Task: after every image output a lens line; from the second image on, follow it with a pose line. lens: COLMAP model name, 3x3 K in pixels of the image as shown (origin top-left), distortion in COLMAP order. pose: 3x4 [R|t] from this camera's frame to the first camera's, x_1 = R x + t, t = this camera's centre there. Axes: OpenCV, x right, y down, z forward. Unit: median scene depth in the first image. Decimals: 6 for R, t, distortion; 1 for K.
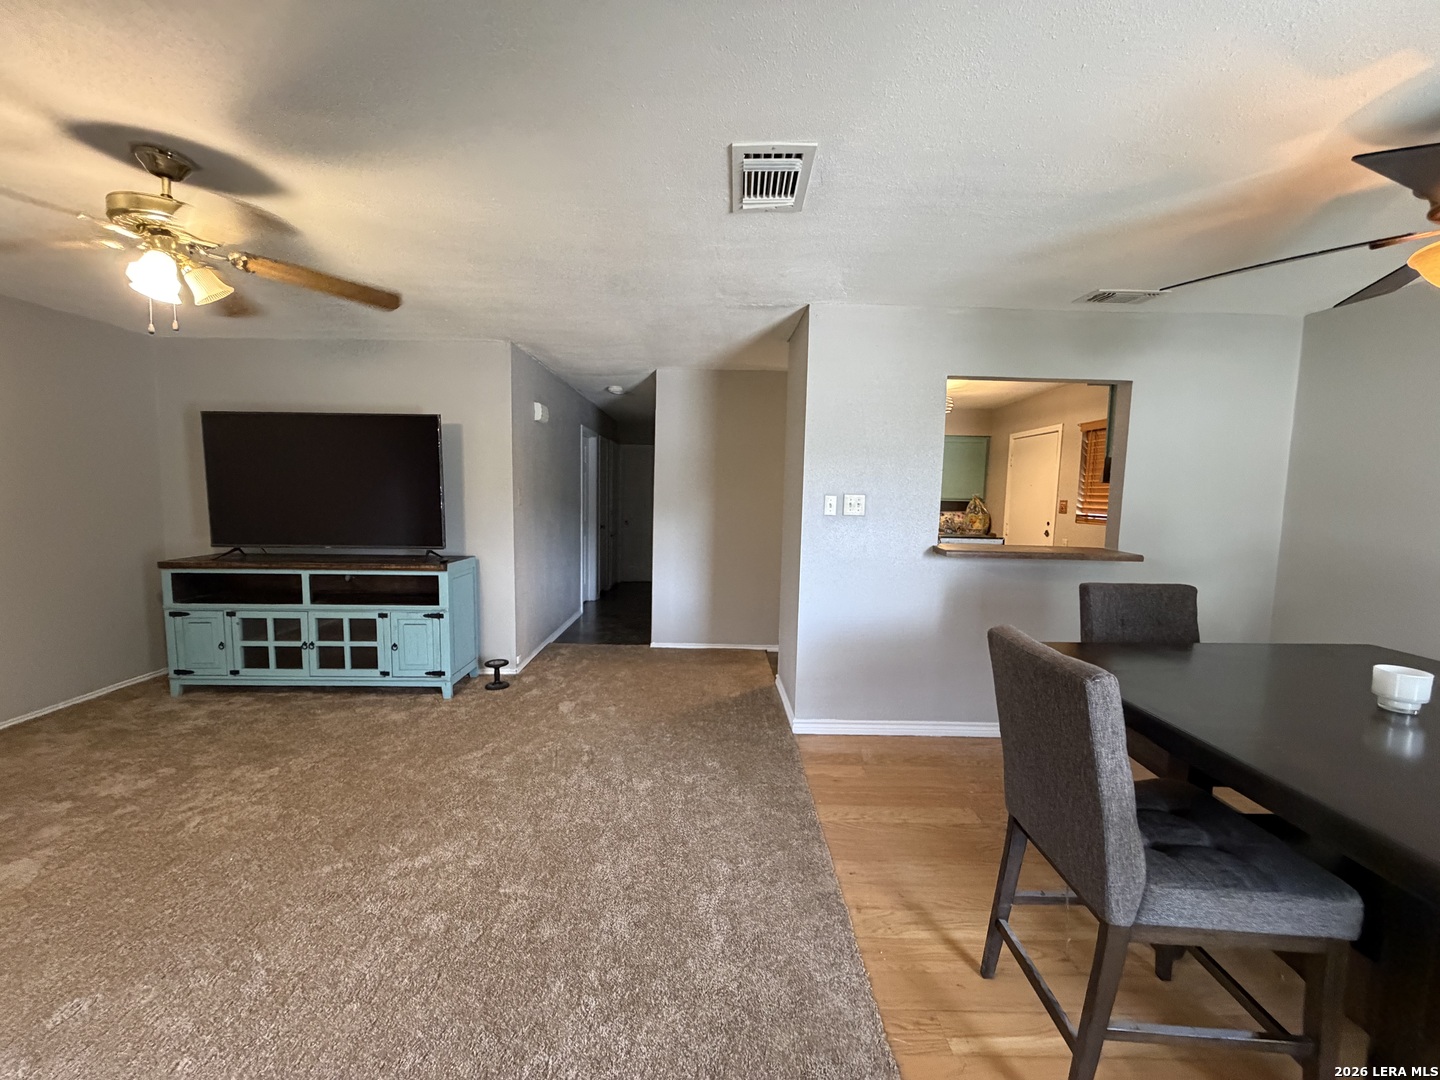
lens RADIAL K [[571.9, 0, 716.2], [0, 571.9, 541.6], [0, 0, 1]] dist [-0.002600, 0.000866]
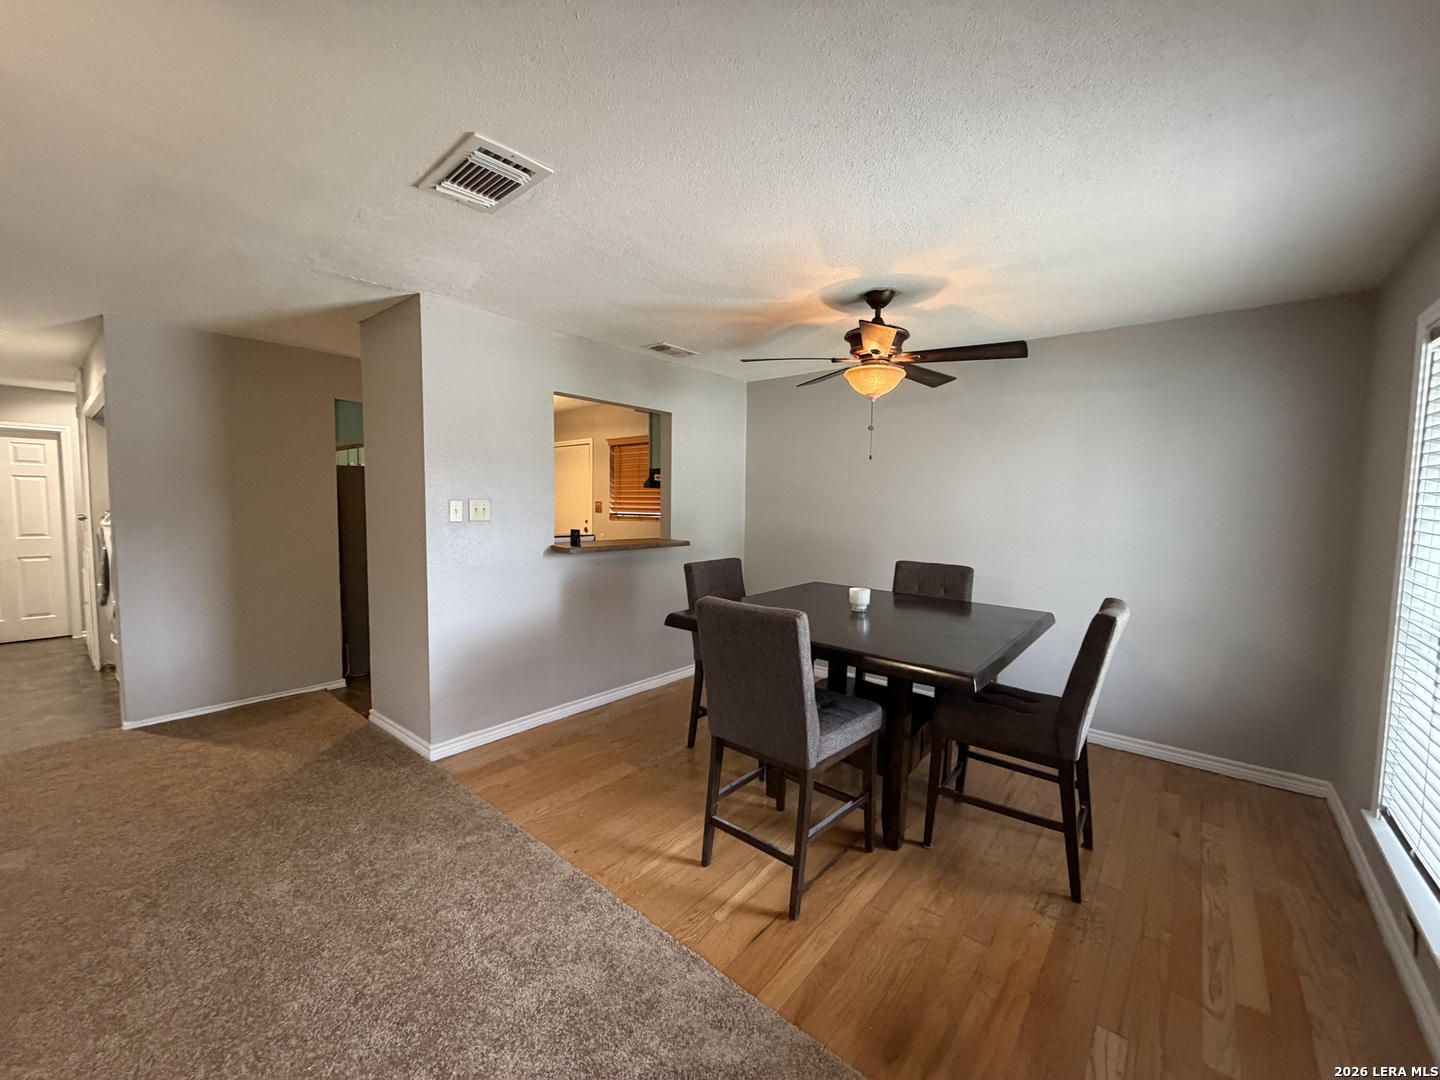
lens RADIAL K [[571.9, 0, 711.5], [0, 571.9, 542.7], [0, 0, 1]] dist [-0.002600, 0.000866]
pose [[0.650946, -0.069785, 0.755910, -0.253452], [0.070895, 0.997002, 0.030992, -0.010790], [-0.755807, 0.033416, 0.653942, 0.056562]]
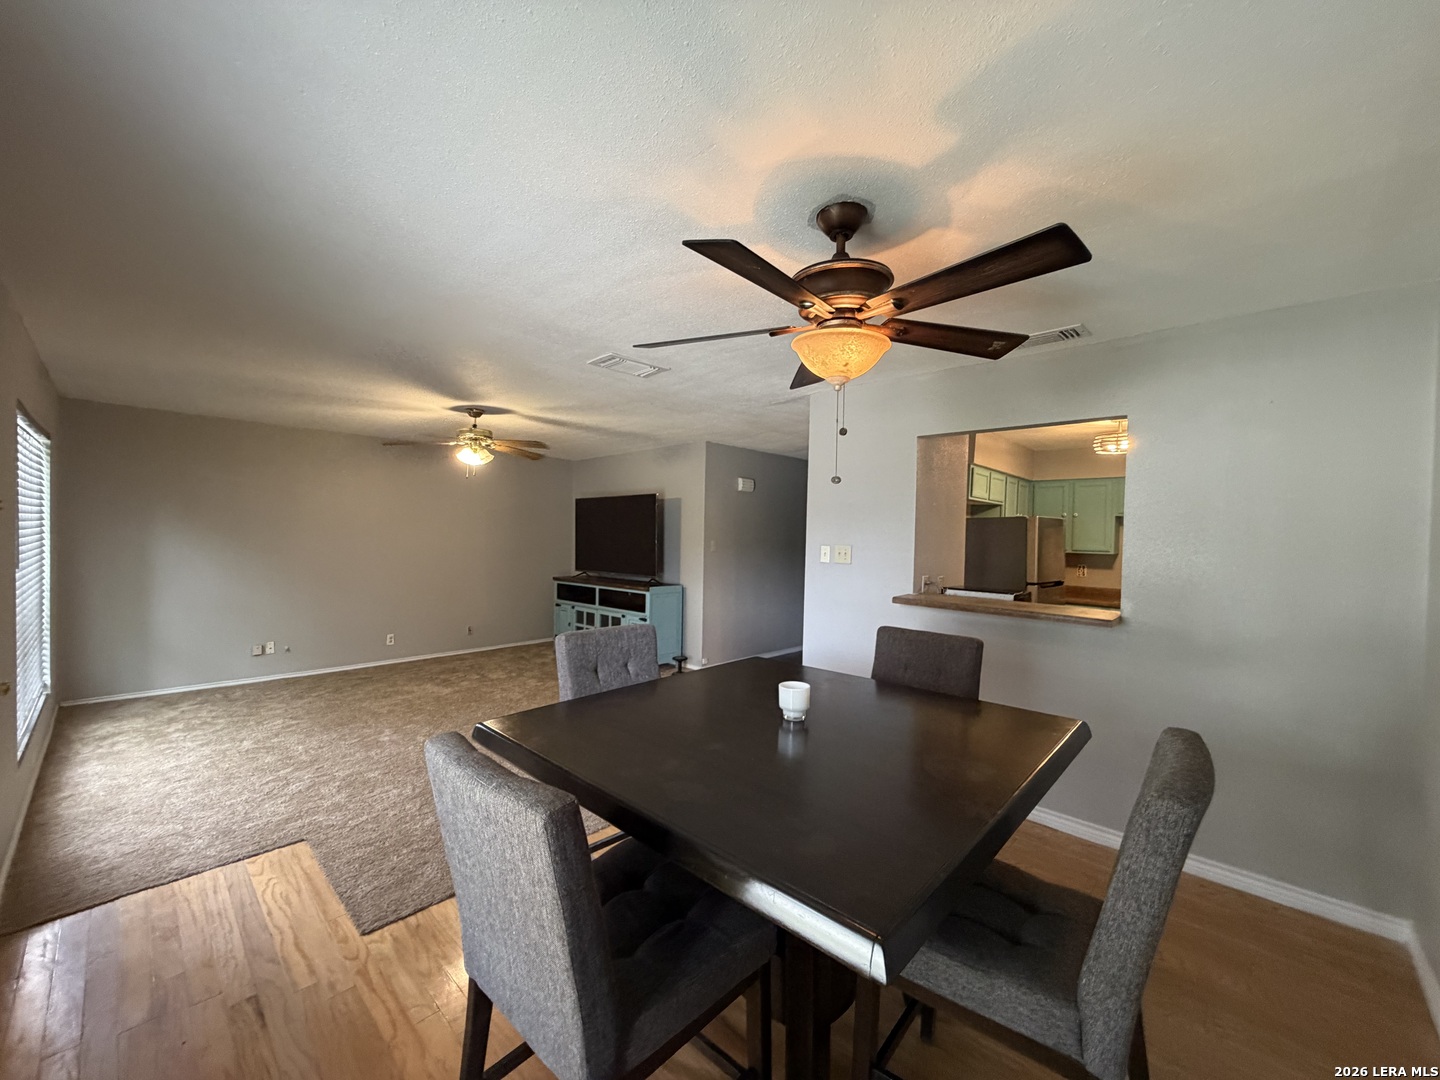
lens RADIAL K [[571.9, 0, 718.5], [0, 571.9, 539.0], [0, 0, 1]] dist [-0.002600, 0.000866]
pose [[0.717586, 0.000868, -0.696469, 0.897344], [-0.067845, 0.995330, -0.068661, 0.002398], [0.693157, 0.096522, 0.714294, -0.016449]]
